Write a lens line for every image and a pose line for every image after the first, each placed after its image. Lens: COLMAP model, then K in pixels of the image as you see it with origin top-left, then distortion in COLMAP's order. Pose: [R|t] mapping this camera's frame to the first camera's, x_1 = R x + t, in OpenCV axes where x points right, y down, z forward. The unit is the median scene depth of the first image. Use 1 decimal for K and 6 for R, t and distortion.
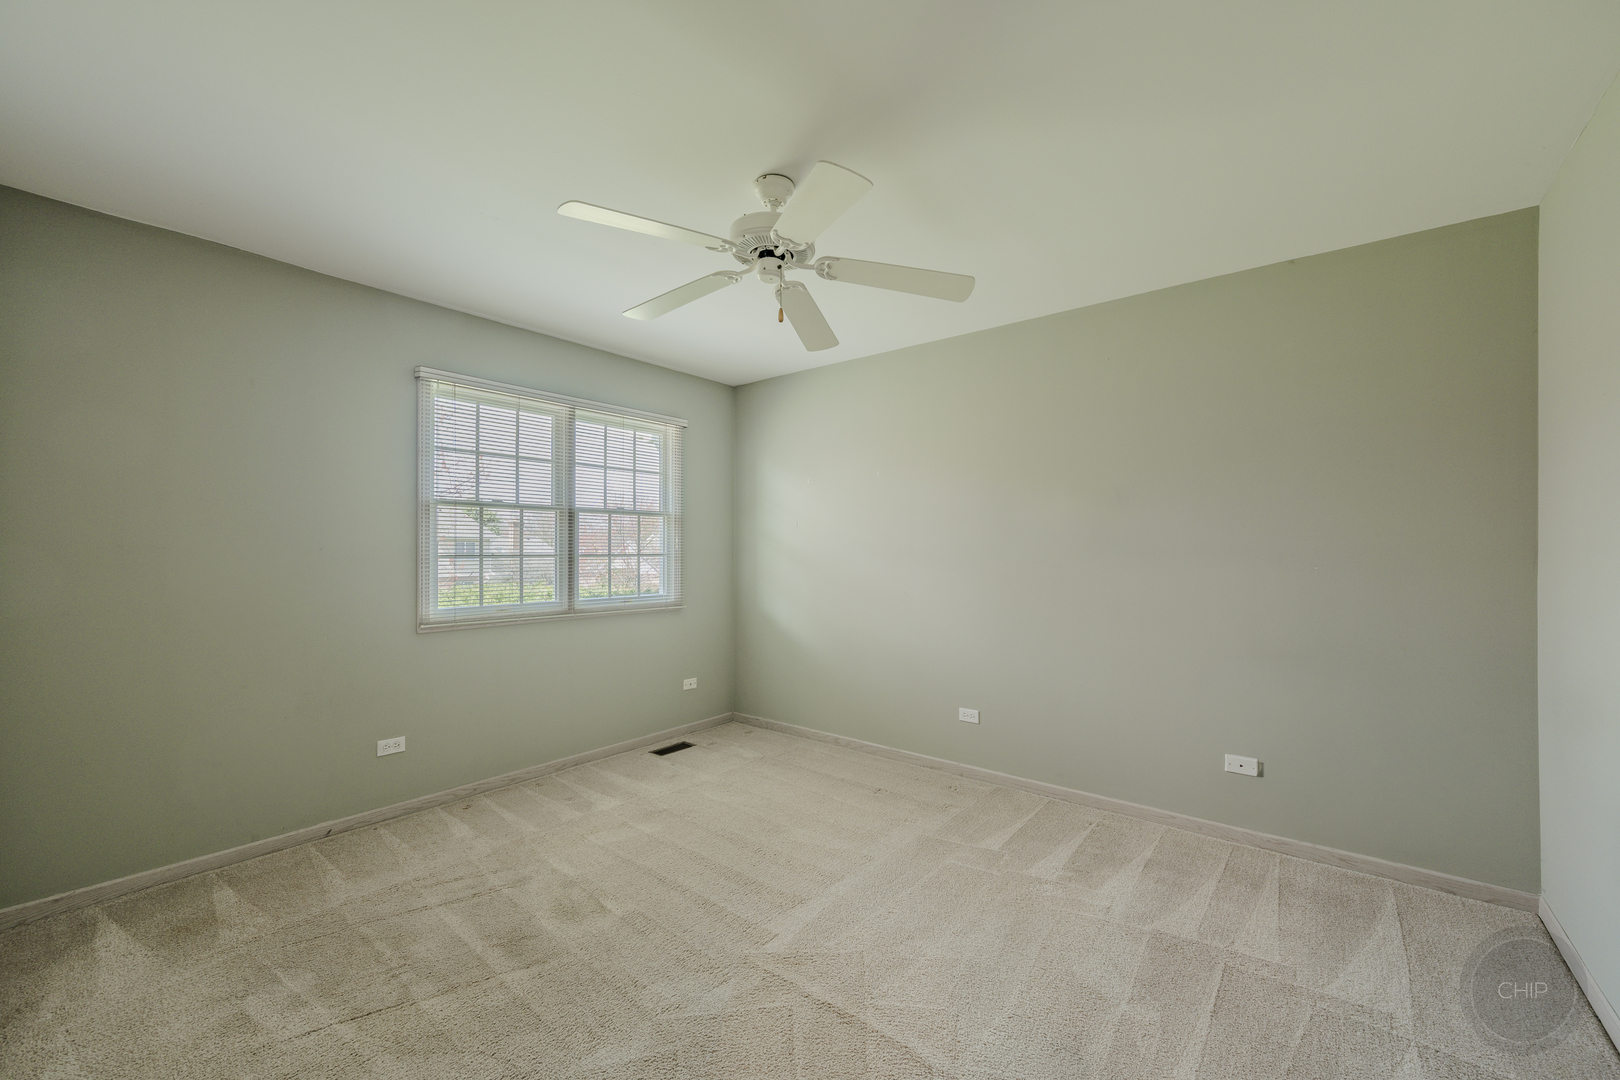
lens RADIAL K [[698.8, 0, 740.6], [0, 698.8, 550.8], [0, 0, 1]] dist [-0.000055, -0.000092]
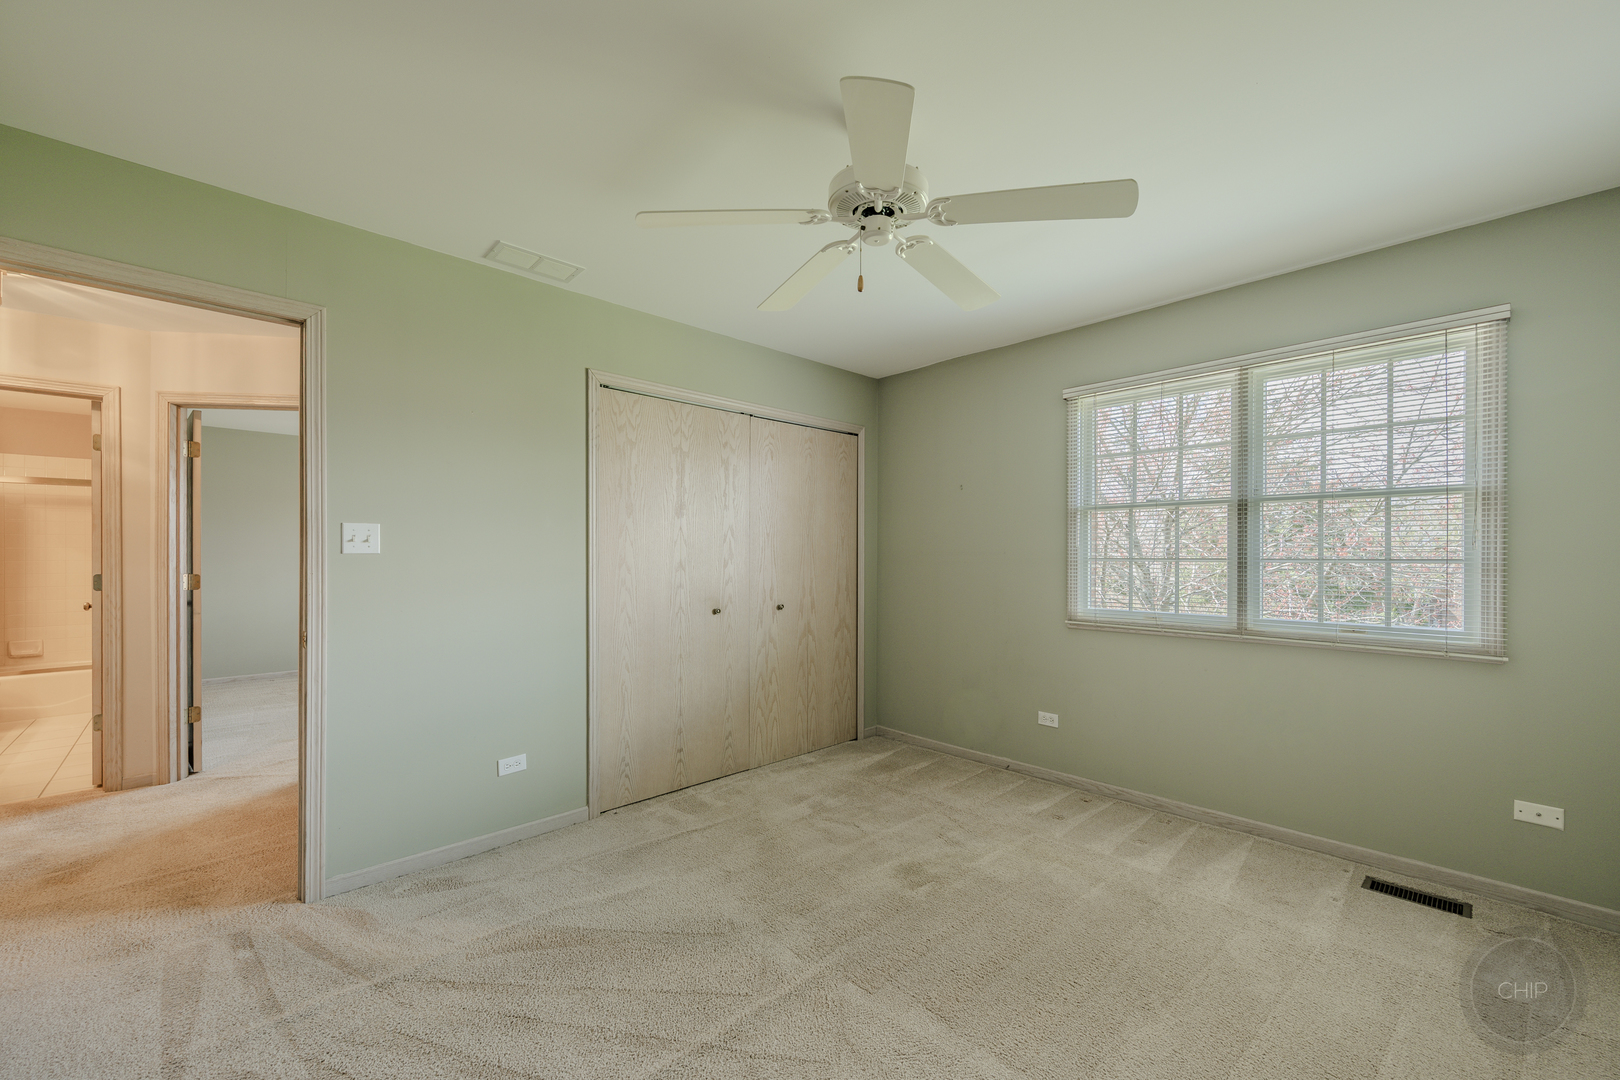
lens RADIAL K [[638.3, 0, 812.1], [0, 638.3, 552.0], [0, 0, 1]] dist [-0.001615, 0.000118]
pose [[-0.107899, -0.002779, -0.994158, 0.552736], [0.001763, 0.999994, -0.002987, -0.000644], [0.994160, -0.002075, -0.107893, 0.645818]]
